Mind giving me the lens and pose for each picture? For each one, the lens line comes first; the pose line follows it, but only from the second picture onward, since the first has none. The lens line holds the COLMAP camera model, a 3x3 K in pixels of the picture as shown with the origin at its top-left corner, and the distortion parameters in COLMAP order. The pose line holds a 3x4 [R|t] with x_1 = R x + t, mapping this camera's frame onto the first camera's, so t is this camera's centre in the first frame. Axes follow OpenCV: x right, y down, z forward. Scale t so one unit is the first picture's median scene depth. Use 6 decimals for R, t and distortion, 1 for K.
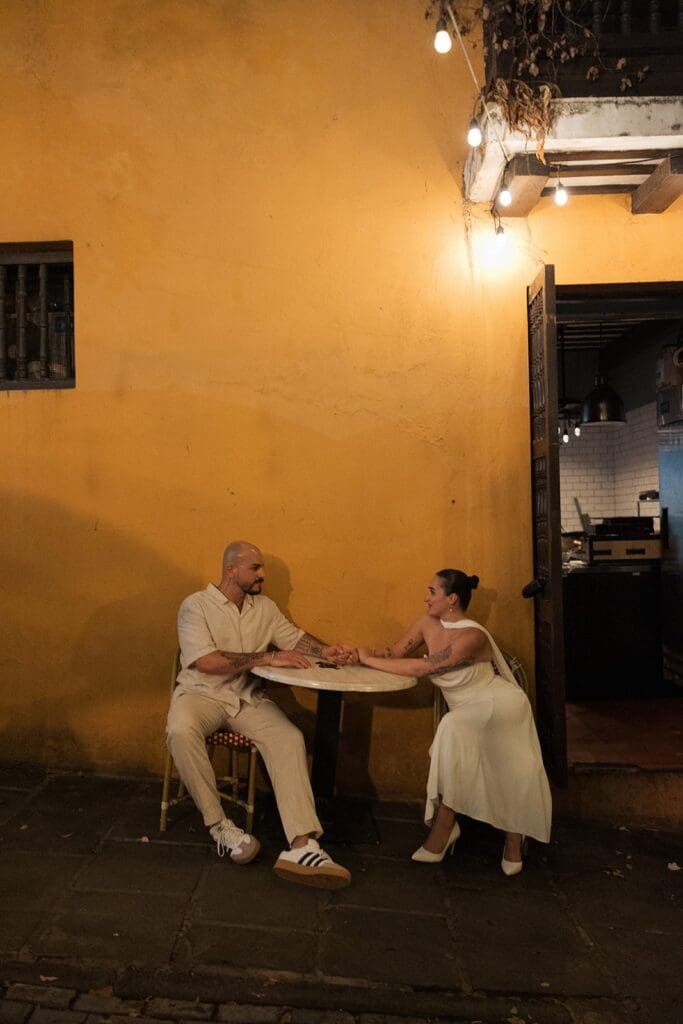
lens RADIAL K [[805.3, 0, 341.5], [0, 805.3, 512.0], [0, 0, 1]] dist [0.002160, 0.010125]
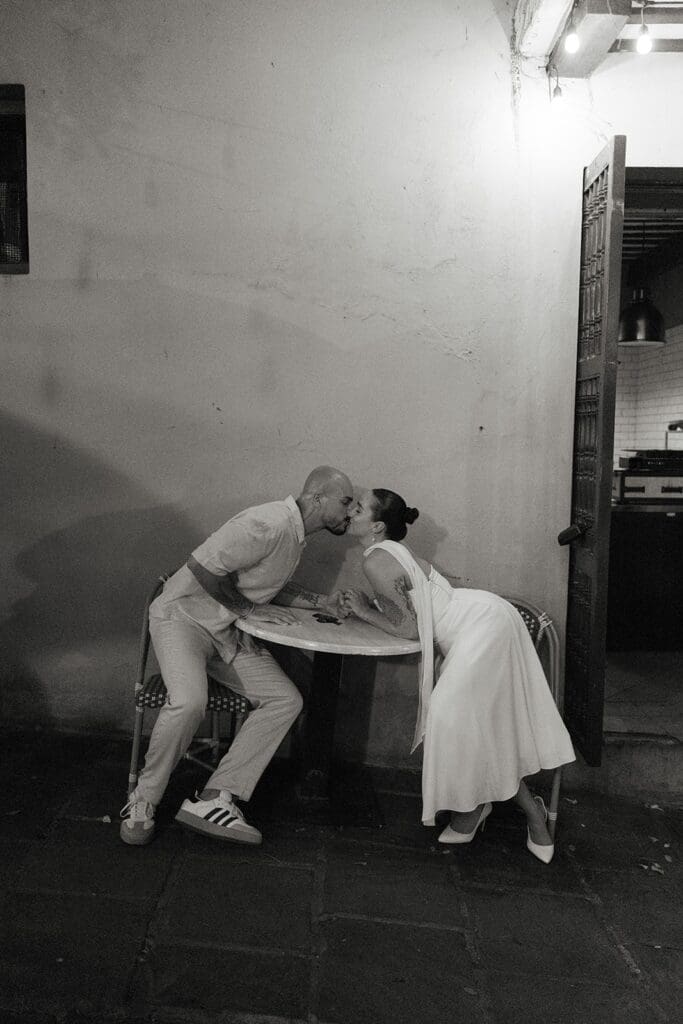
lens RADIAL K [[803.9, 0, 347.6], [0, 803.9, 508.9], [0, 0, 1]] dist [0.004380, 0.005980]
pose [[0.999297, 0.031568, 0.020199, -0.015379], [-0.033422, 0.994504, 0.099216, -0.007967], [-0.016956, -0.099822, 0.994861, 0.157422]]
